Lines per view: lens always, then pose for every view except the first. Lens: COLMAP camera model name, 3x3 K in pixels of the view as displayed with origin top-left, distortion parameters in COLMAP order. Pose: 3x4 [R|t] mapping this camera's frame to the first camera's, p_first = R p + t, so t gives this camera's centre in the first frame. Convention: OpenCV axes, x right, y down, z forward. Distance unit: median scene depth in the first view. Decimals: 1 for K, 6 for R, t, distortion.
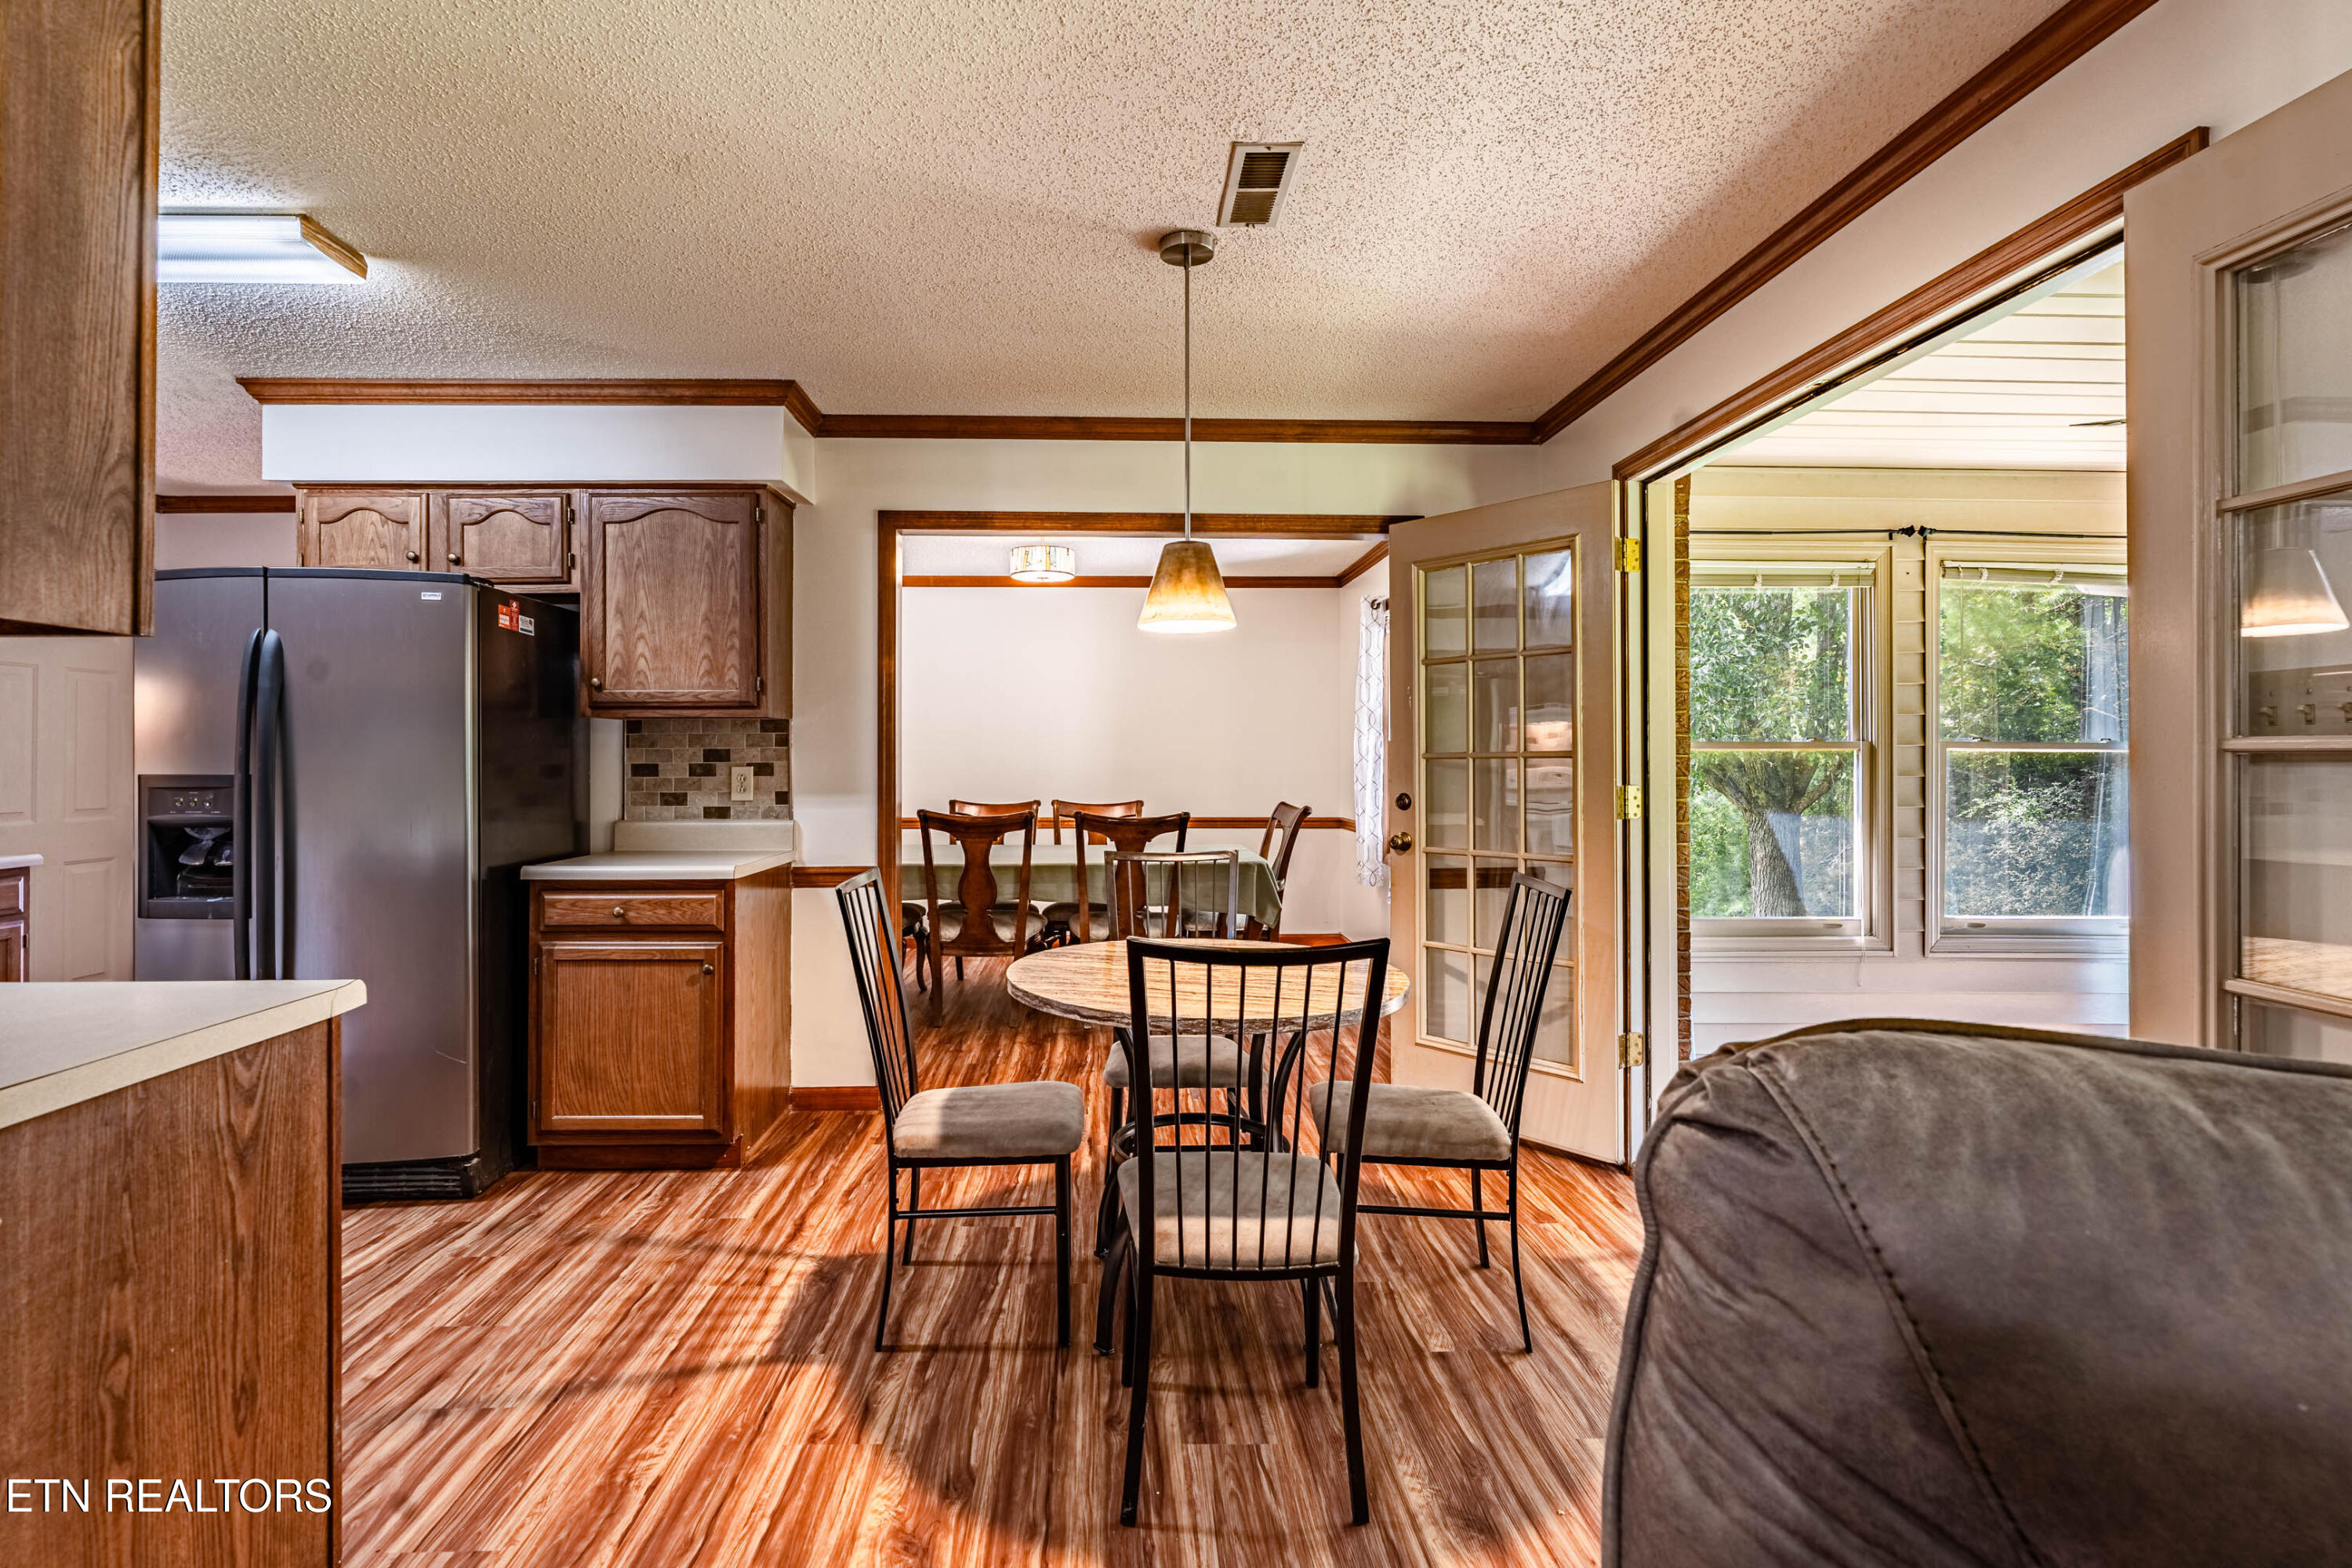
lens RADIAL K [[1060.7, 0, 1118.9], [0, 1060.7, 749.8], [0, 0, 1]] dist [-0.000841, 0.000512]
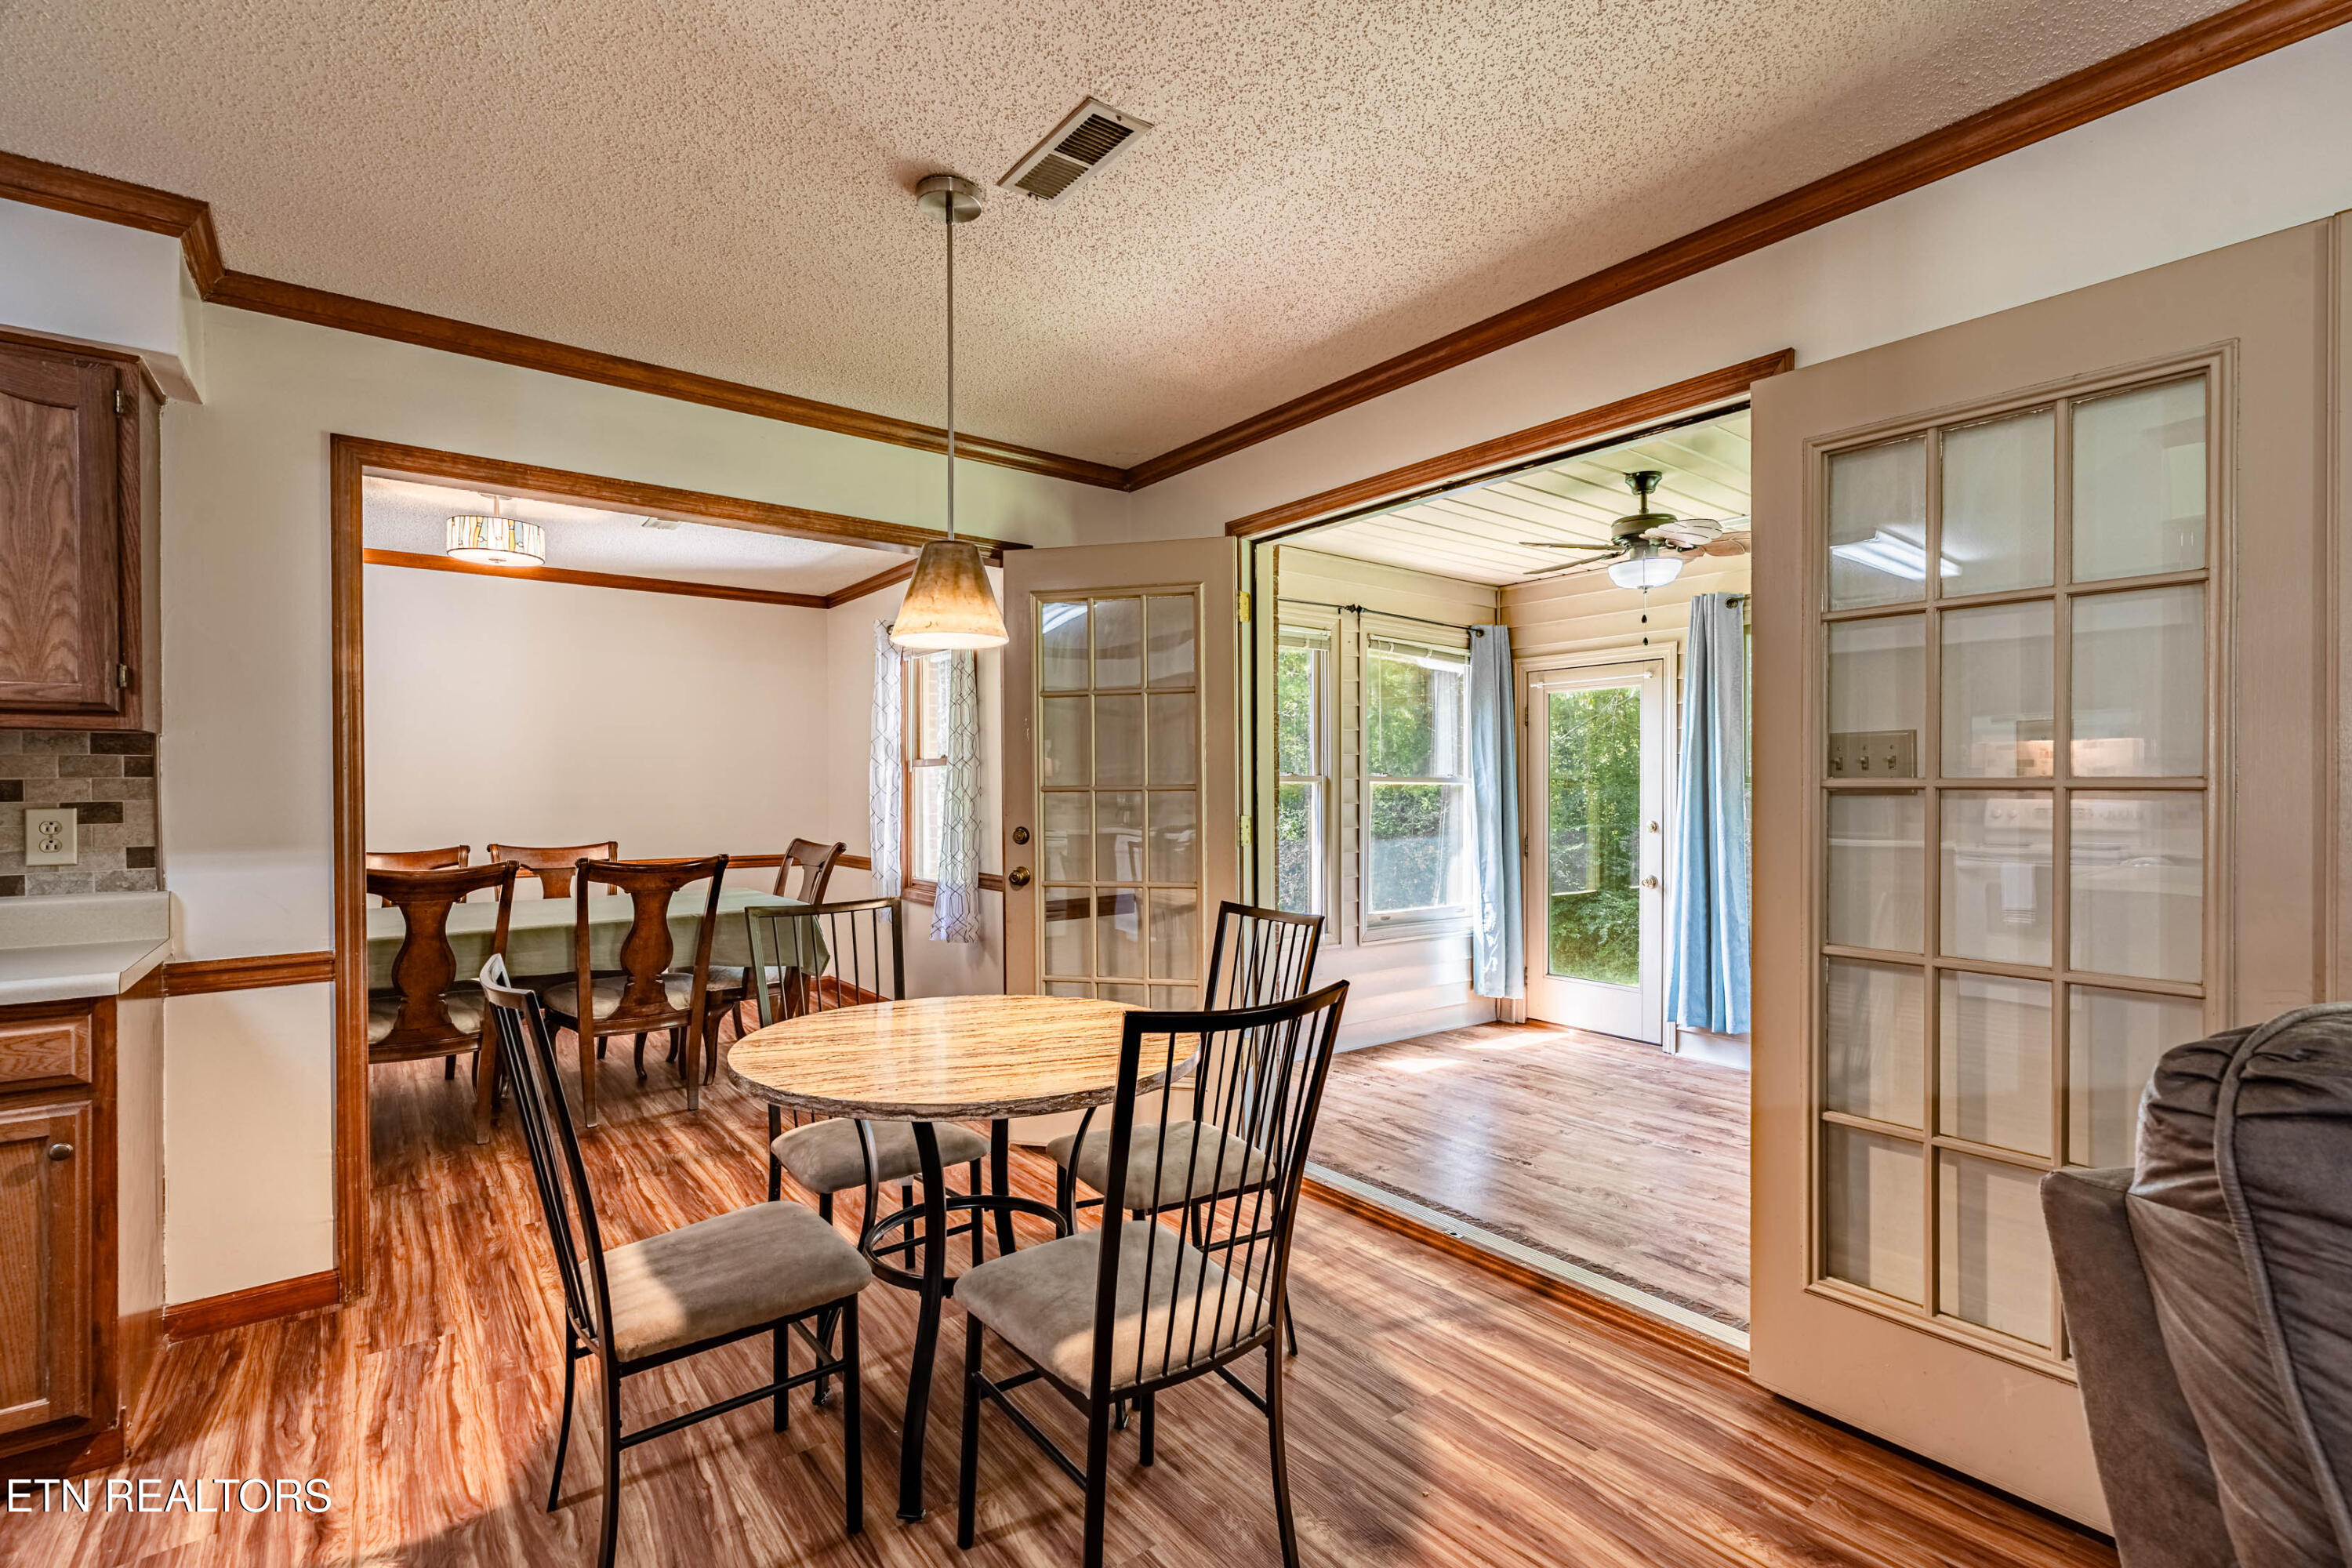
lens RADIAL K [[1054.5, 0, 1163.4], [0, 1054.5, 790.5], [0, 0, 1]] dist [0.000265, 0.001380]
pose [[0.813639, -0.003484, 0.581360, -0.221156], [-0.002594, 0.999950, 0.009624, -0.002866], [-0.581365, -0.009339, 0.813589, 0.153158]]
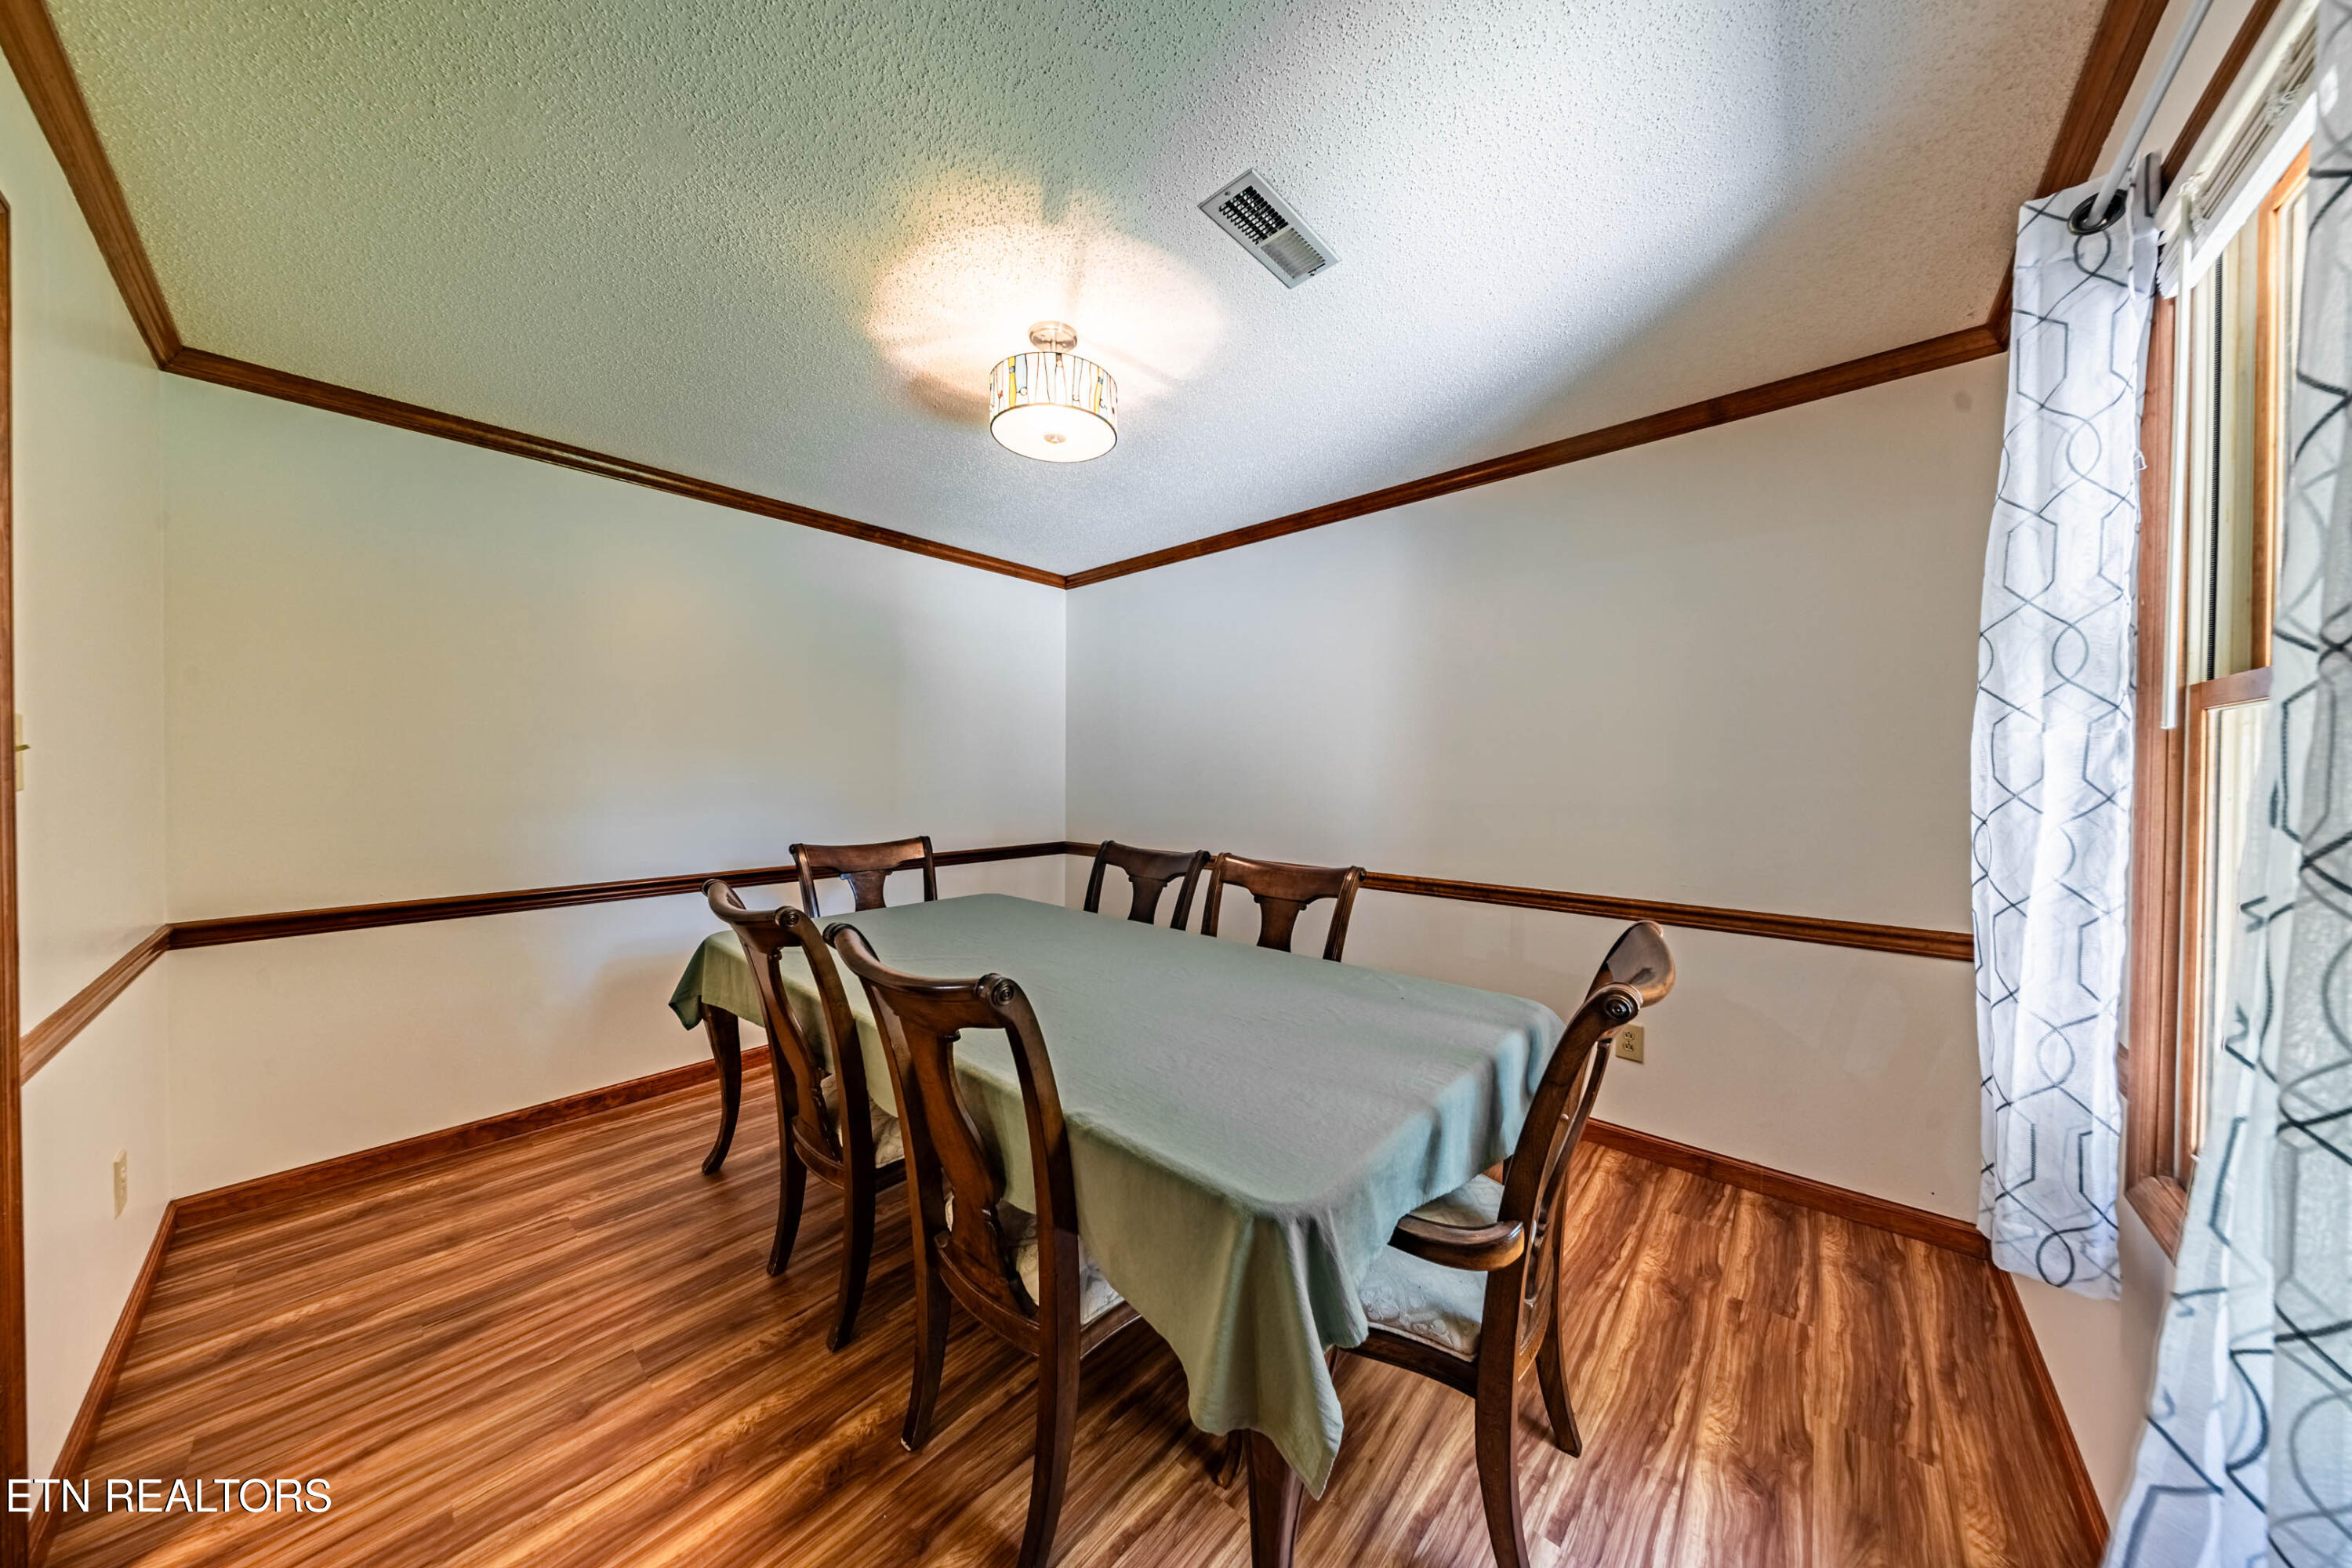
lens RADIAL K [[695.3, 0, 1176.0], [0, 695.3, 784.0], [0, 0, 1]] dist [0.012689, -0.004538]
pose [[0.741217, 0.009677, -0.671196, 0.369116], [-0.004364, 0.999944, 0.009598, 0.005748], [0.671251, -0.004185, 0.741218, 1.393827]]
